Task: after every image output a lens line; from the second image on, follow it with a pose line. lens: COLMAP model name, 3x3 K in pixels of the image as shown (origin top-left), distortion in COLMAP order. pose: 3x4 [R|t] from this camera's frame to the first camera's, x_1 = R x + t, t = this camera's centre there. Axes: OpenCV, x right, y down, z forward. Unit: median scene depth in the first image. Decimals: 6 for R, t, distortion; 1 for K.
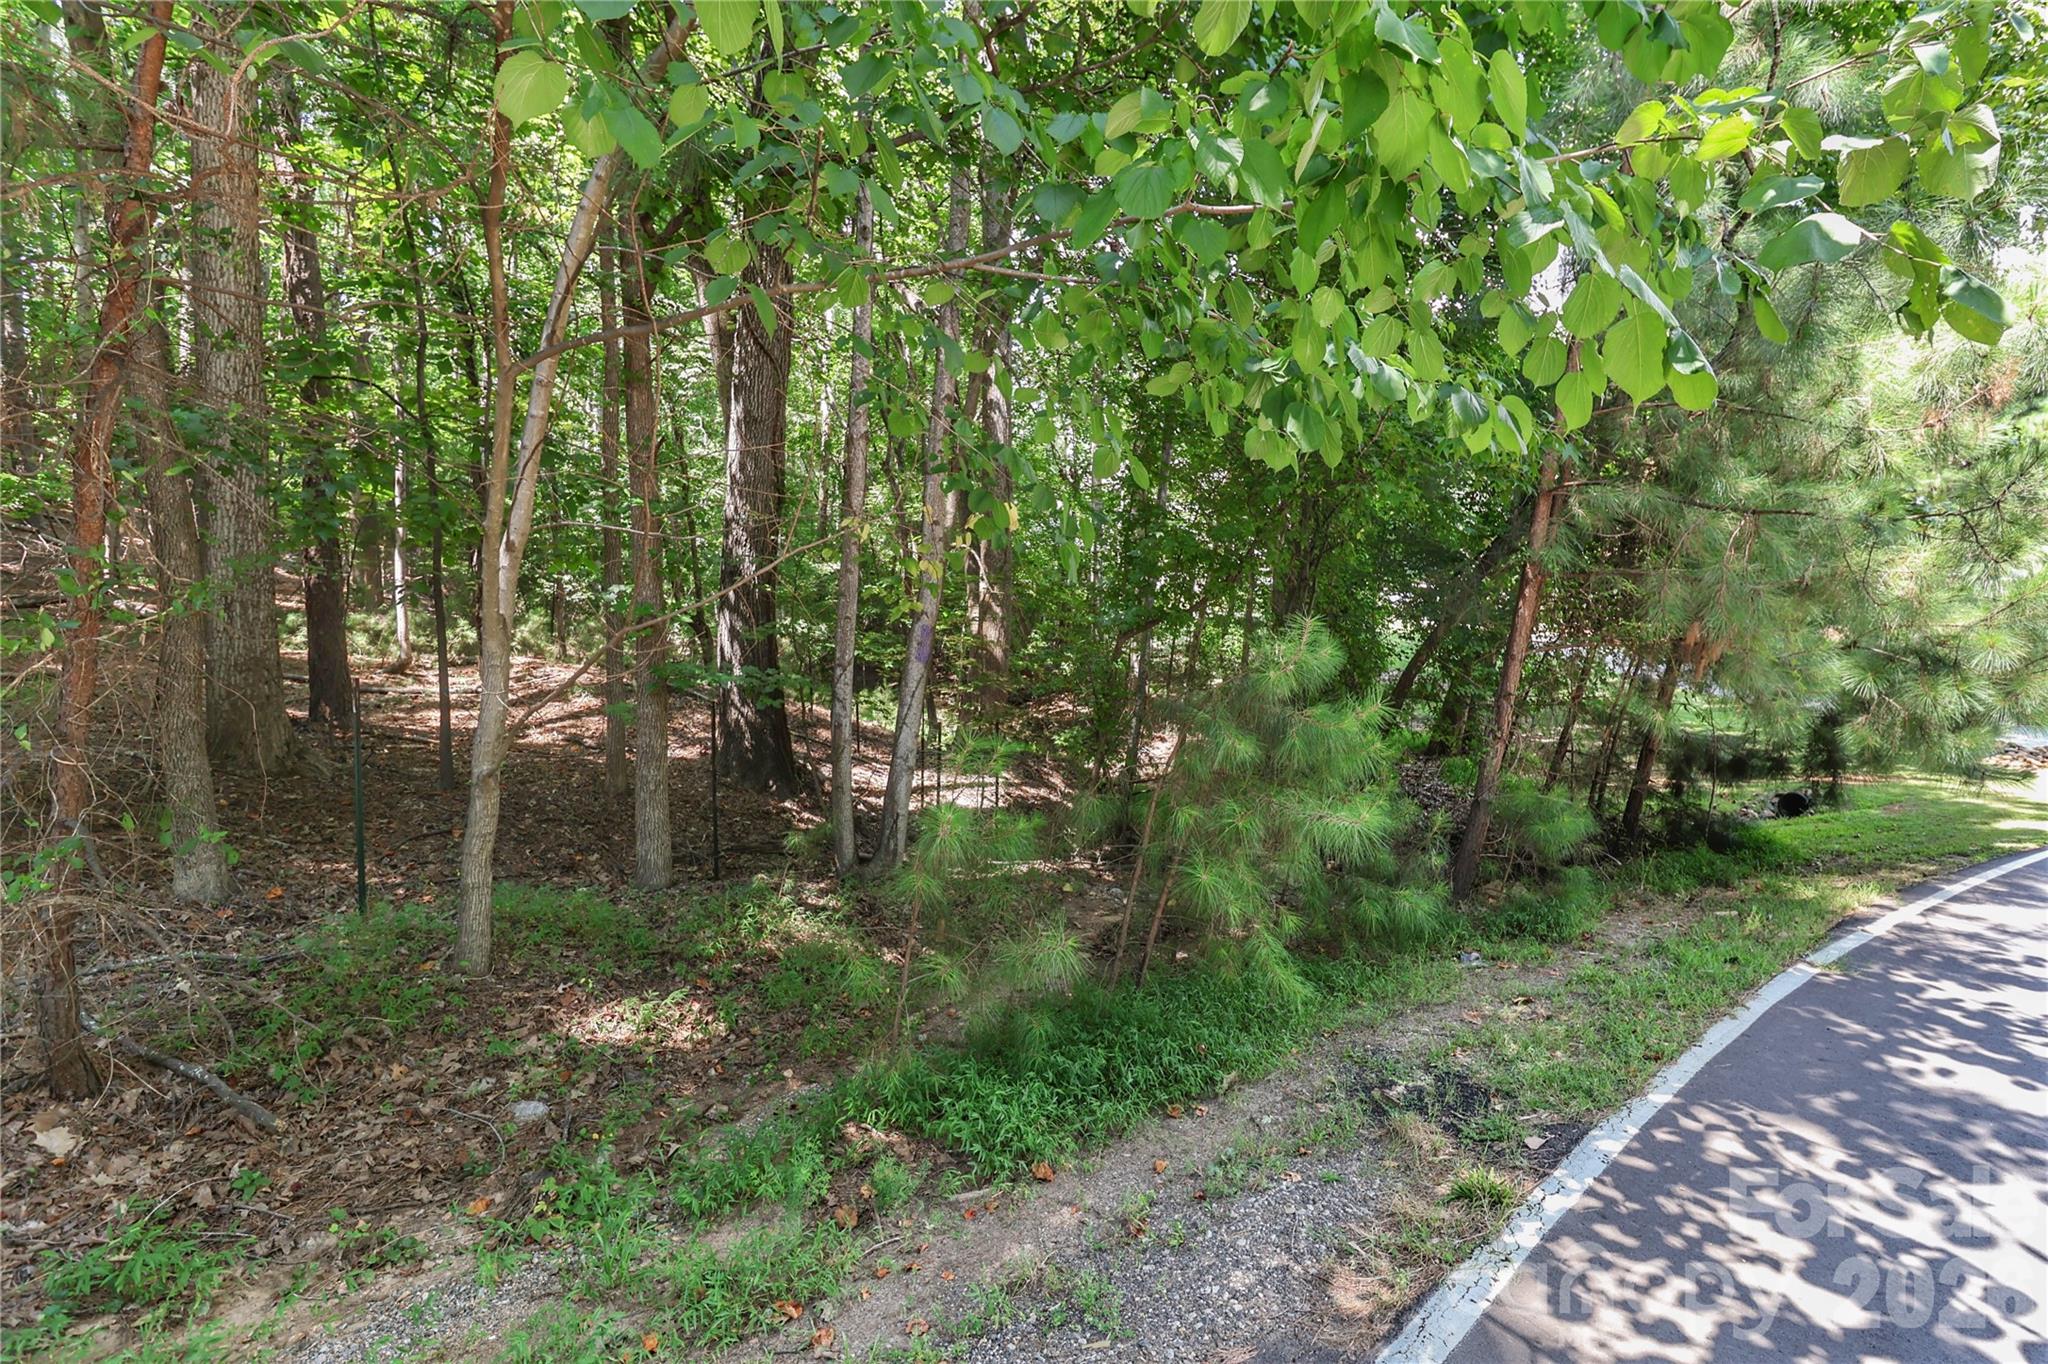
lens RADIAL K [[1076.8, 0, 1024.0], [0, 1076.8, 682.0], [0, 0, 1]] dist [0.004699, 0.001016]
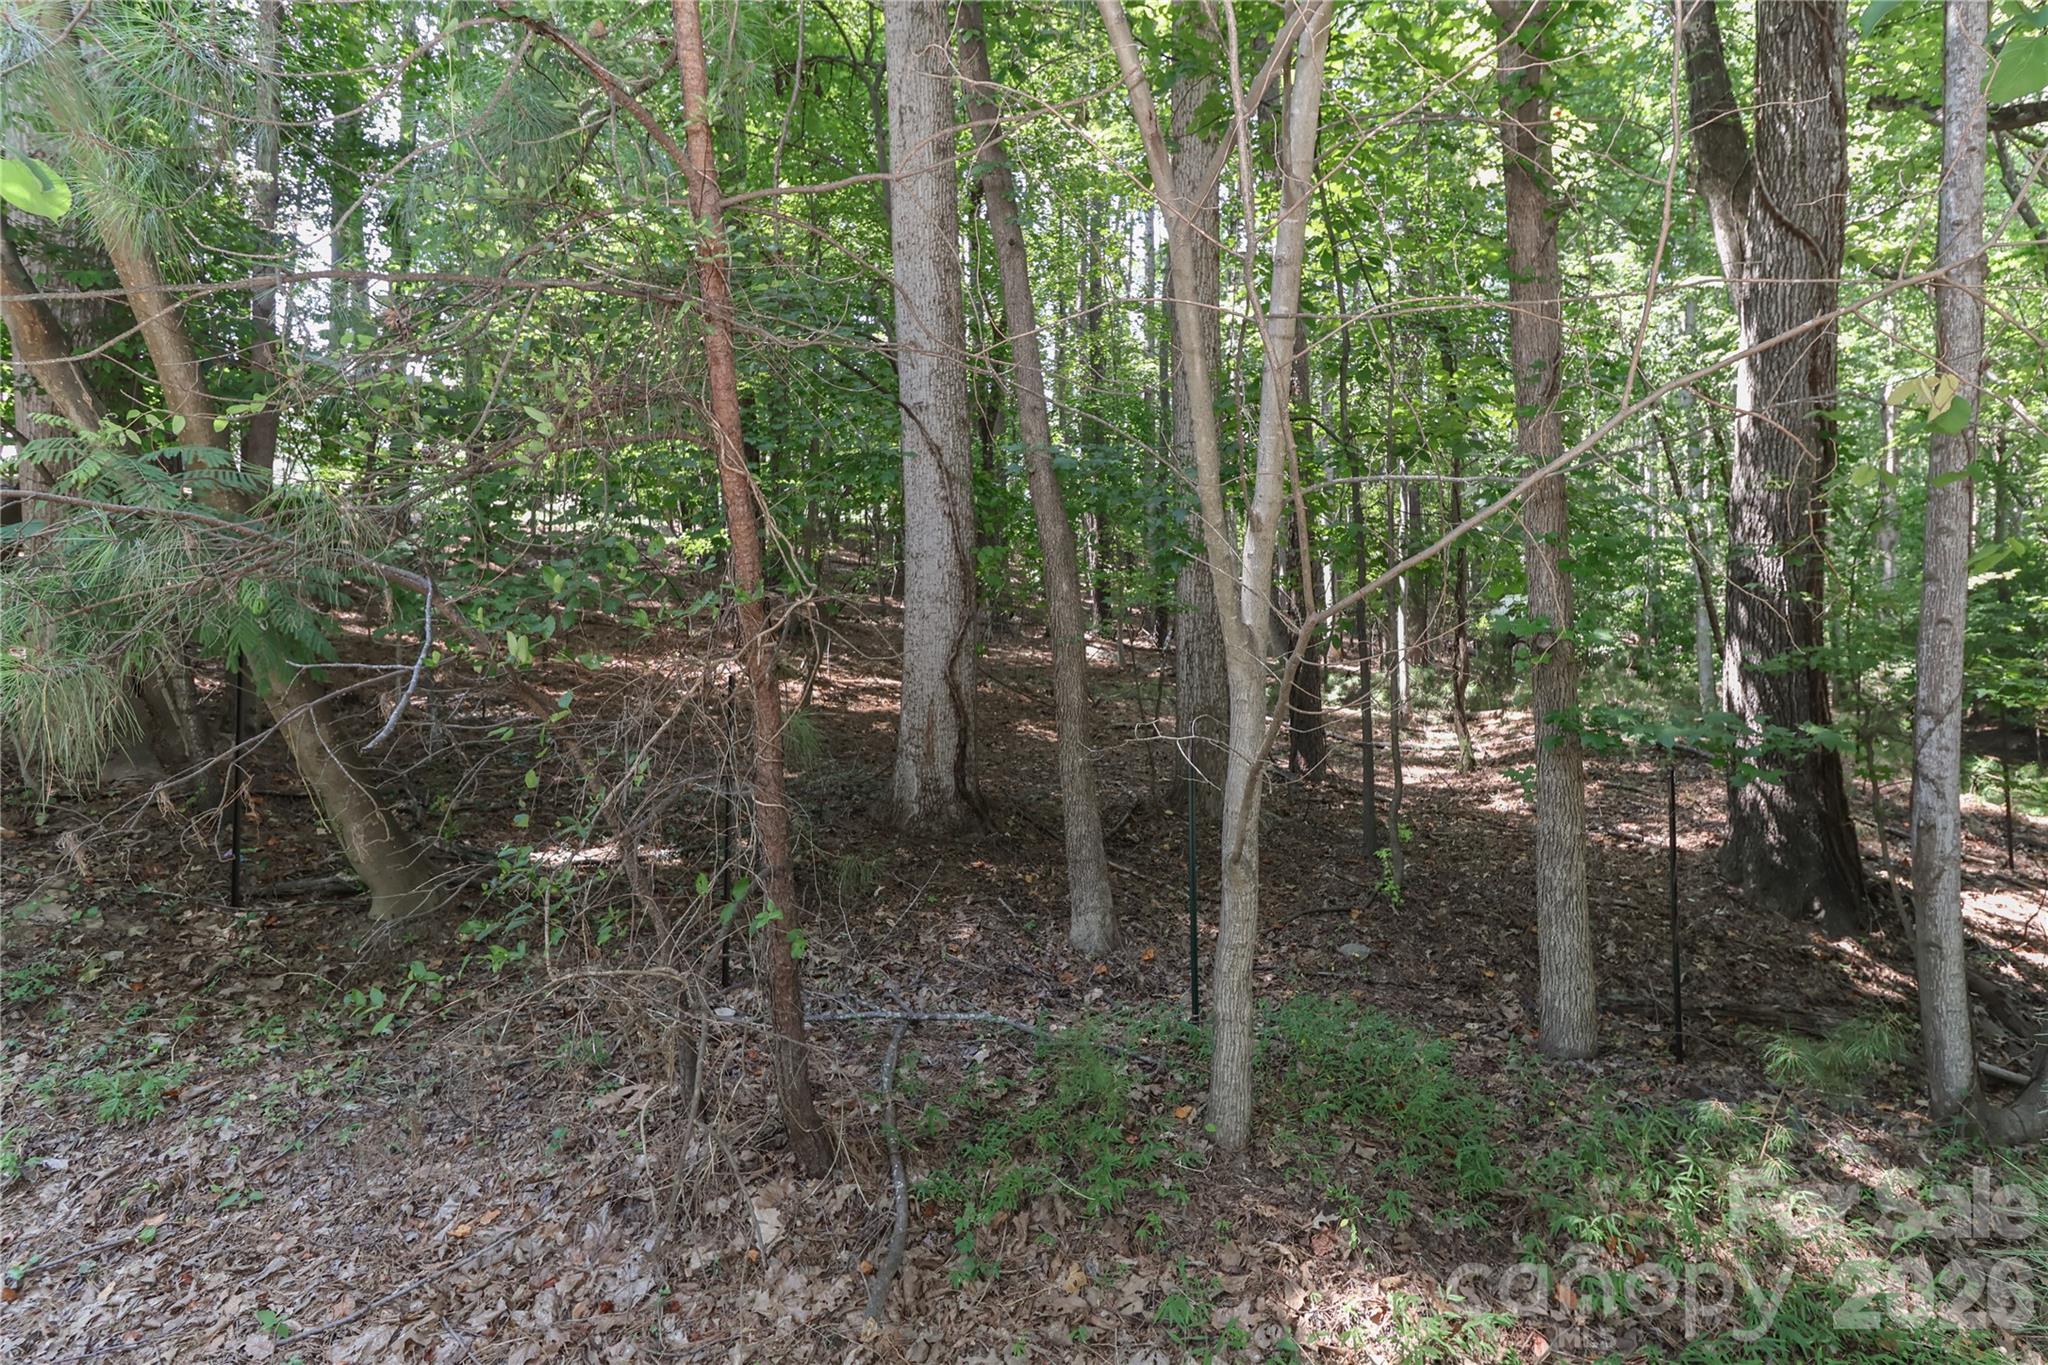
lens RADIAL K [[1076.8, 0, 1024.0], [0, 1076.8, 682.5], [0, 0, 1]] dist [0.004699, 0.001016]
pose [[0.617331, -0.016976, -0.786520, -0.020705], [-0.027189, 0.998709, -0.042897, 0.003018], [0.786233, 0.047867, 0.616073, 0.242231]]
